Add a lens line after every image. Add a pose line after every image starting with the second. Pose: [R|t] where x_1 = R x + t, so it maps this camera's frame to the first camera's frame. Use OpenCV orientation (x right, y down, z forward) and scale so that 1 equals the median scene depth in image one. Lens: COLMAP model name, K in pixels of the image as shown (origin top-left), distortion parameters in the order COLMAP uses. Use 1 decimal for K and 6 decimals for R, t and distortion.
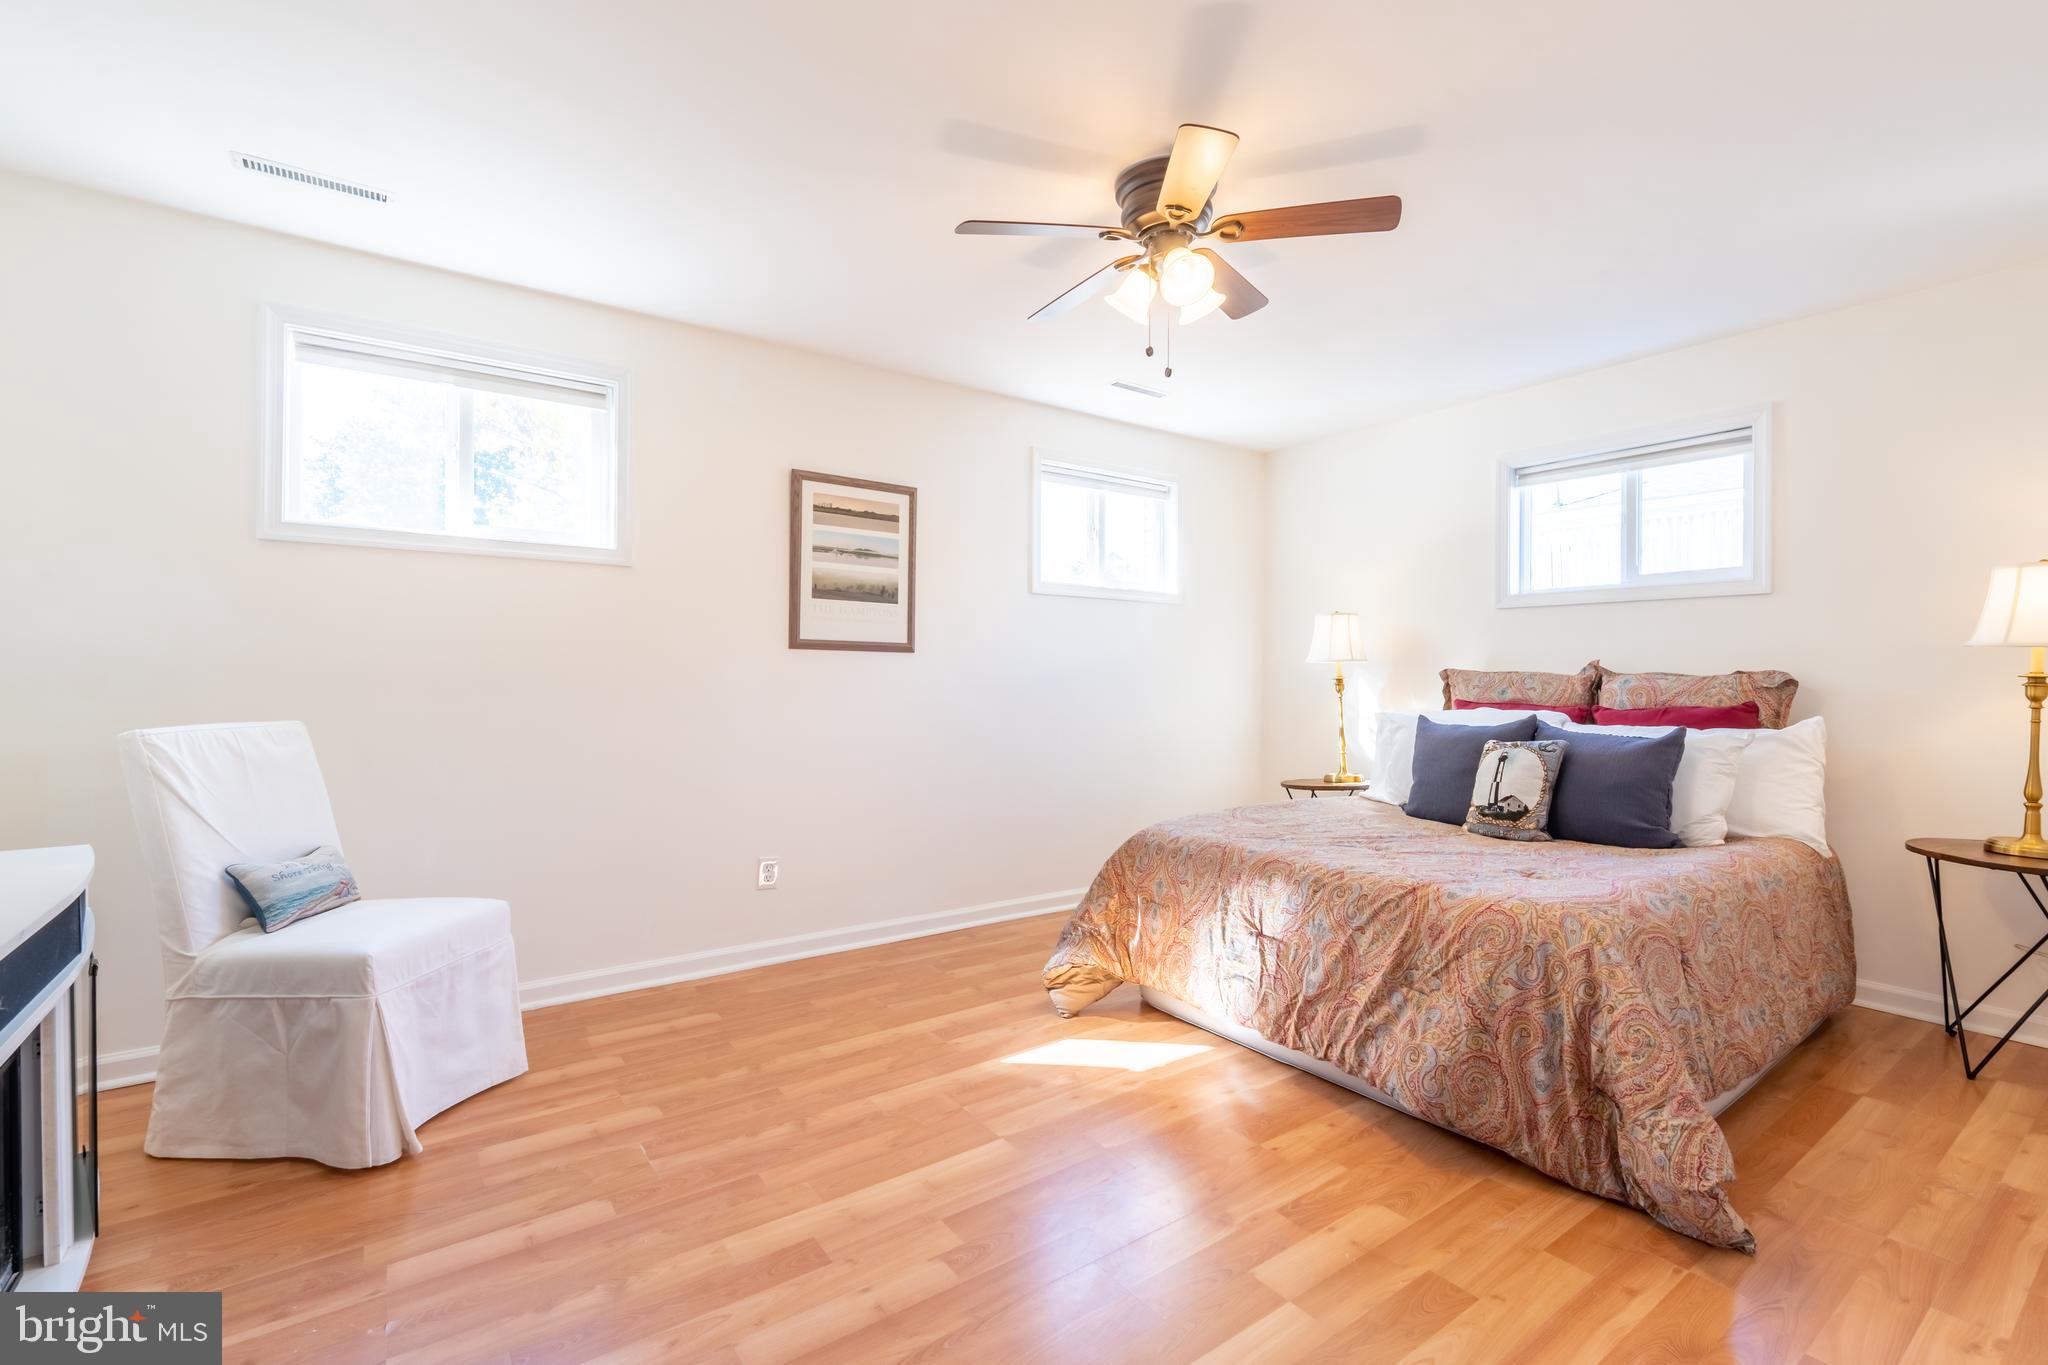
lens RADIAL K [[911.4, 0, 1011.3], [0, 911.4, 682.3], [0, 0, 1]] dist [-0.002656, -0.000459]
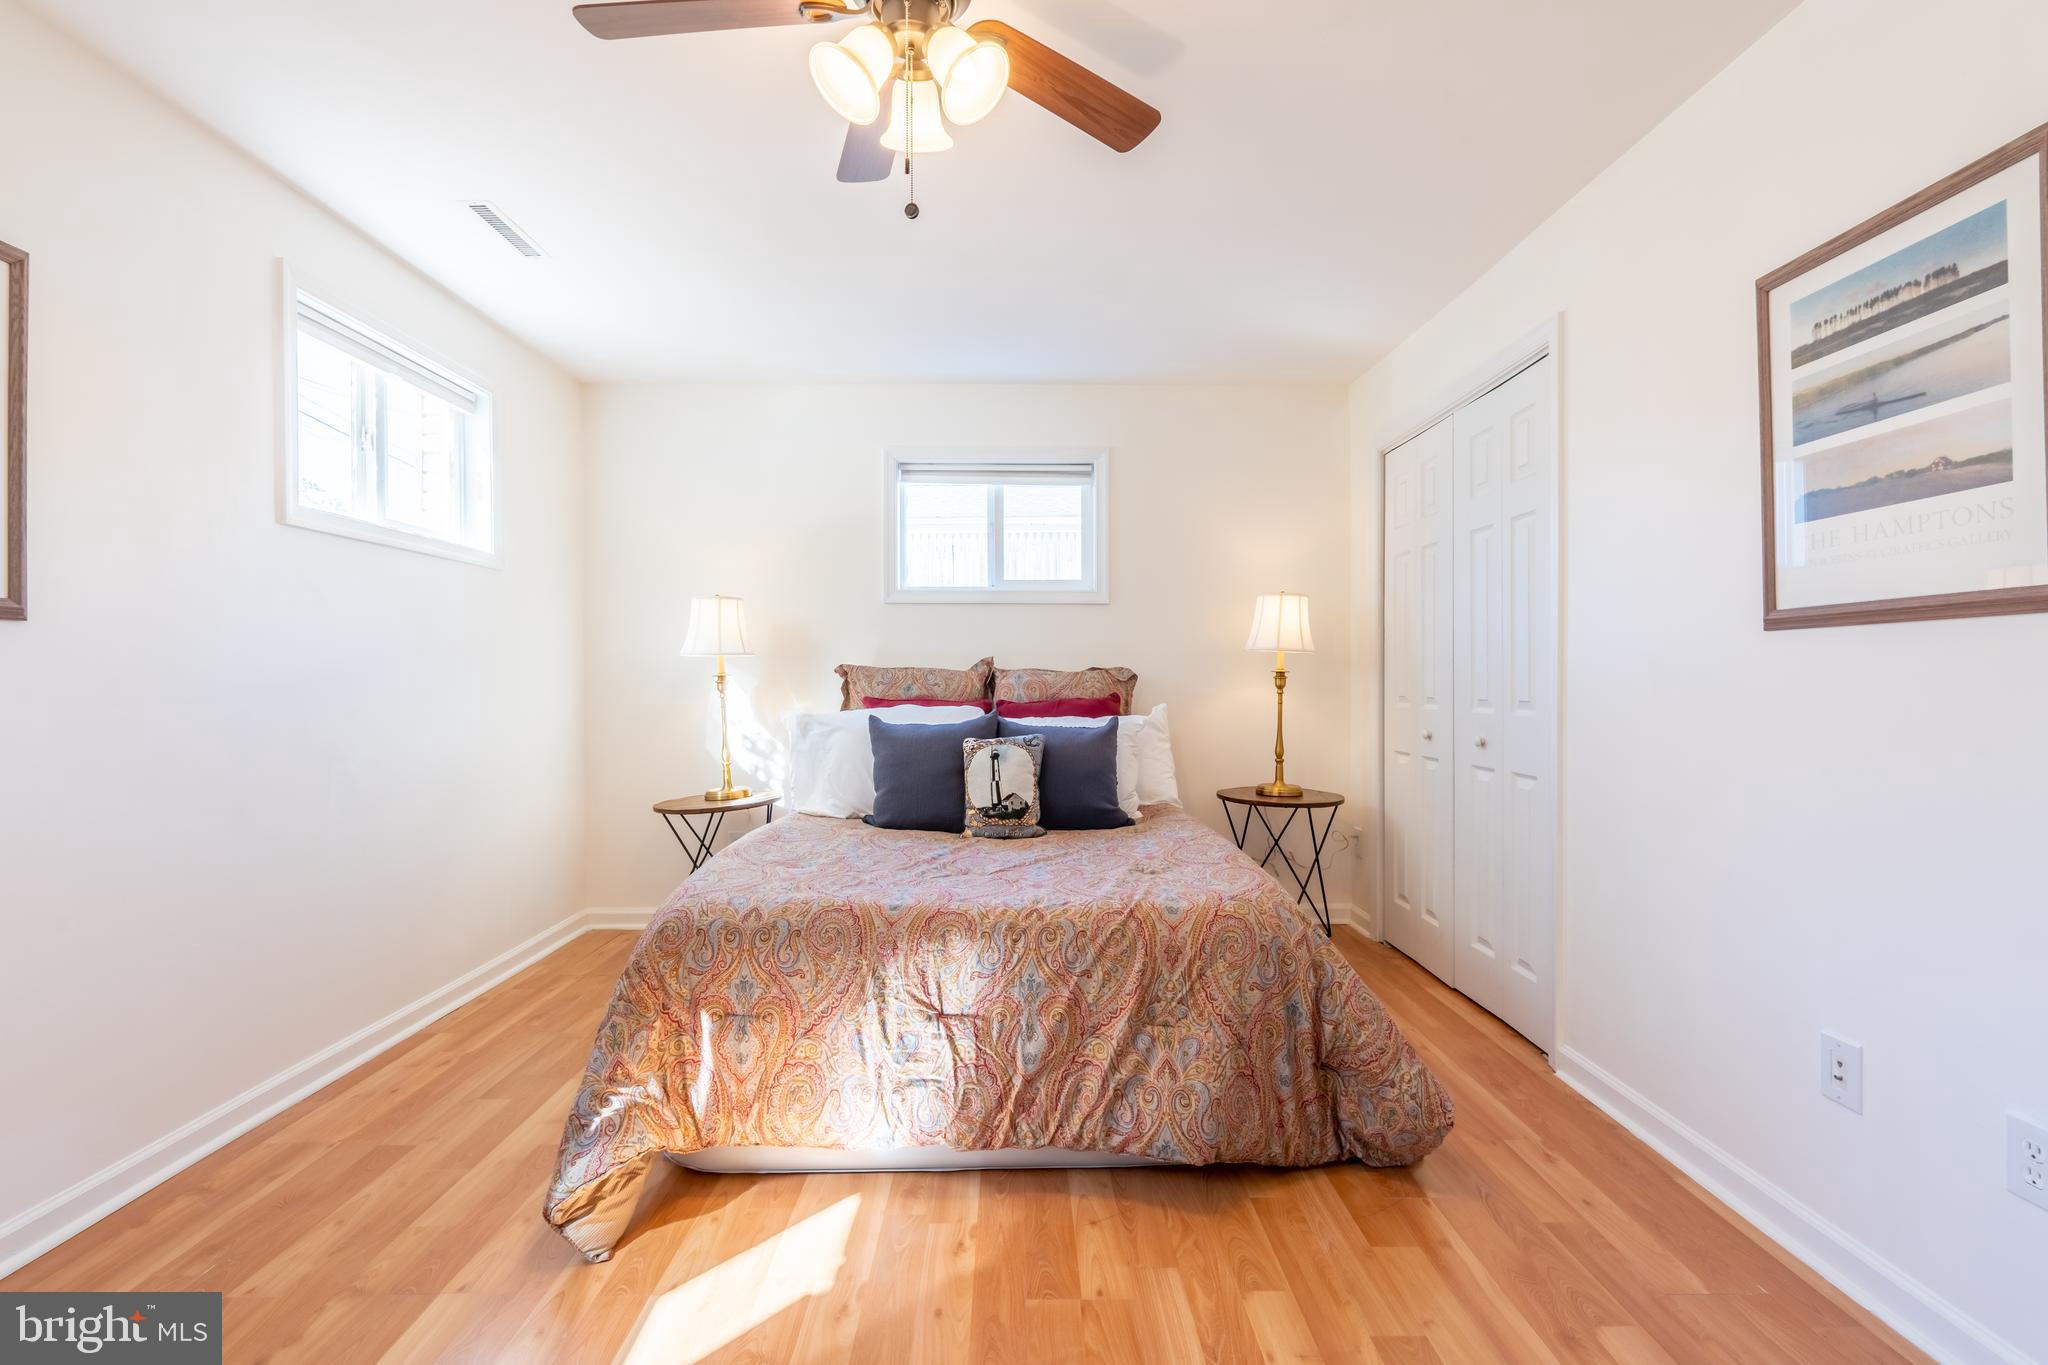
lens RADIAL K [[911.4, 0, 1034.5], [0, 911.4, 683.9], [0, 0, 1]] dist [-0.002656, -0.000459]
pose [[0.556504, -0.011963, 0.830759, -0.265548], [0.007579, 0.999928, 0.009322, -0.002899], [-0.830811, 0.001108, 0.556554, 0.450171]]
